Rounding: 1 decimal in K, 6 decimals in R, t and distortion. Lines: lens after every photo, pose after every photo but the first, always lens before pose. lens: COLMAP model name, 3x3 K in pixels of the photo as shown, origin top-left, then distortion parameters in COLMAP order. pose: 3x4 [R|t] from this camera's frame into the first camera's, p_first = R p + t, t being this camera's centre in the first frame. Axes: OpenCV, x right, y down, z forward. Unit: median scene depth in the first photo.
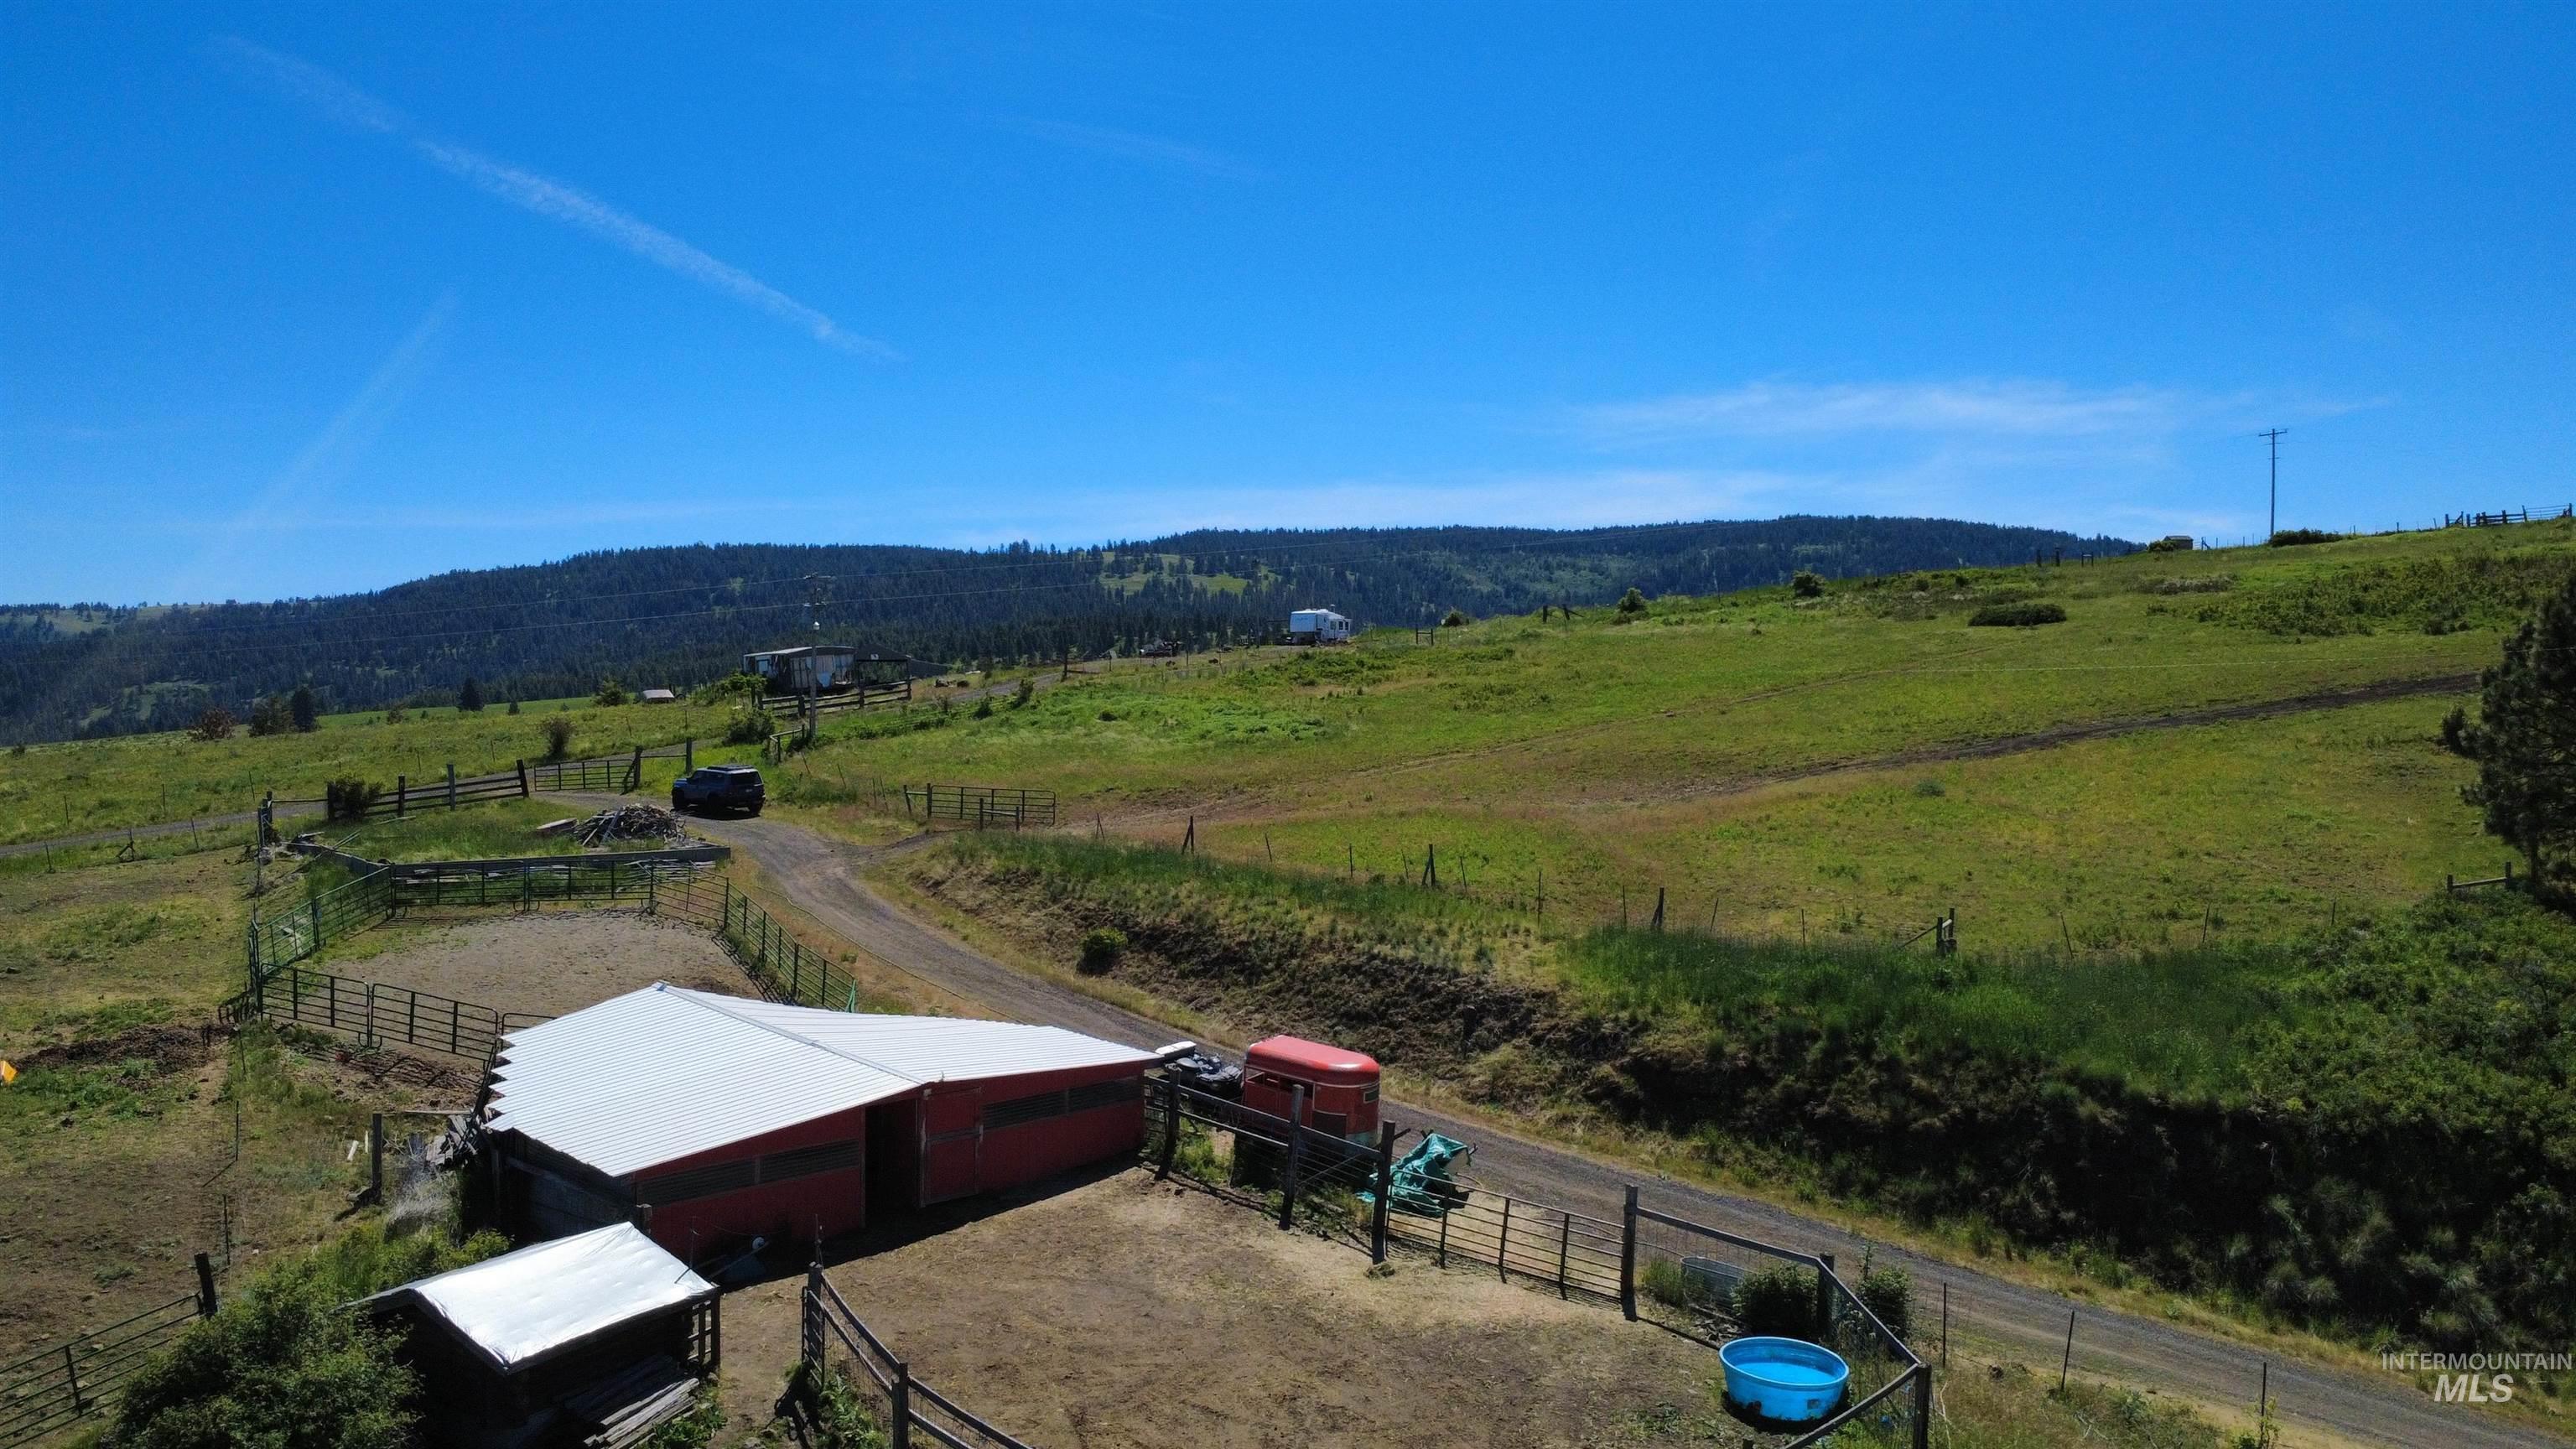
lens RADIAL K [[1884.2, 0, 1288.0], [0, 1884.2, 724.5], [0, 0, 1]] dist [0.004220, -0.007101]
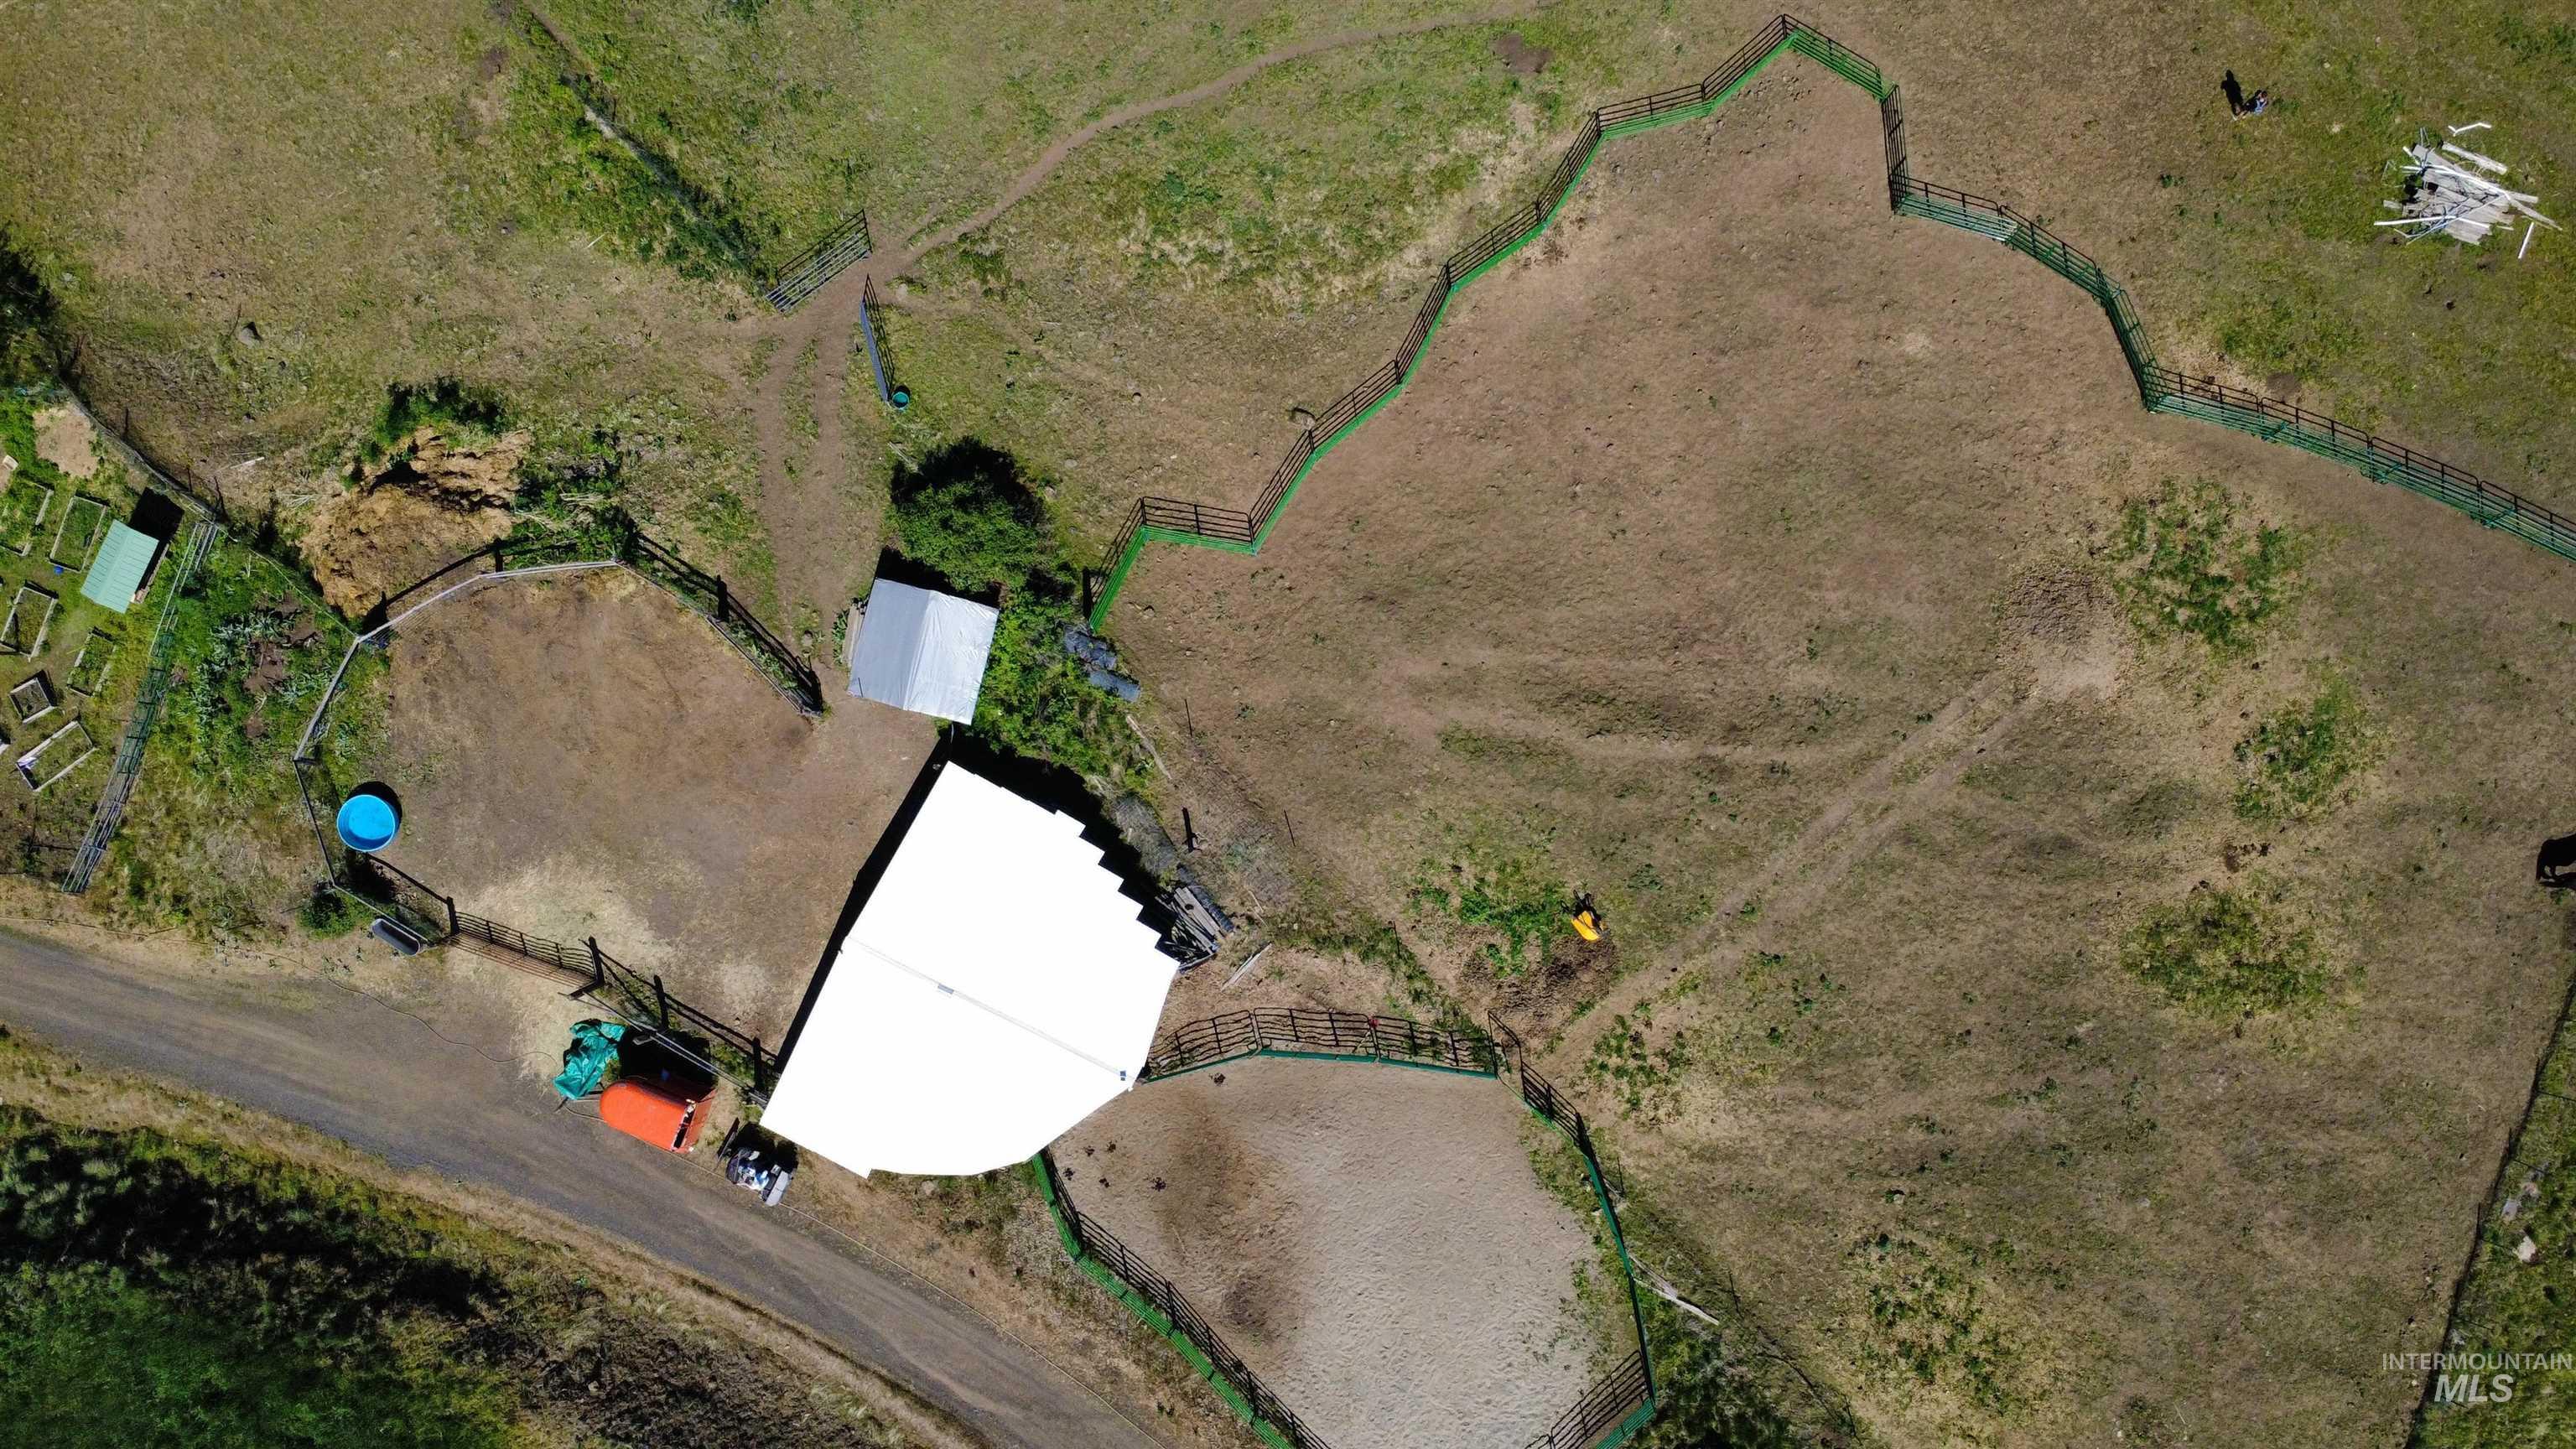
lens RADIAL K [[1884.2, 0, 1288.0], [0, 1884.2, 724.5], [0, 0, 1]] dist [0.004220, -0.007101]
pose [[-0.960925, 0.276756, 0.005472, -0.422703], [-0.001467, -0.024858, 0.999690, -0.969997], [0.276806, 0.960619, 0.024293, 0.613954]]
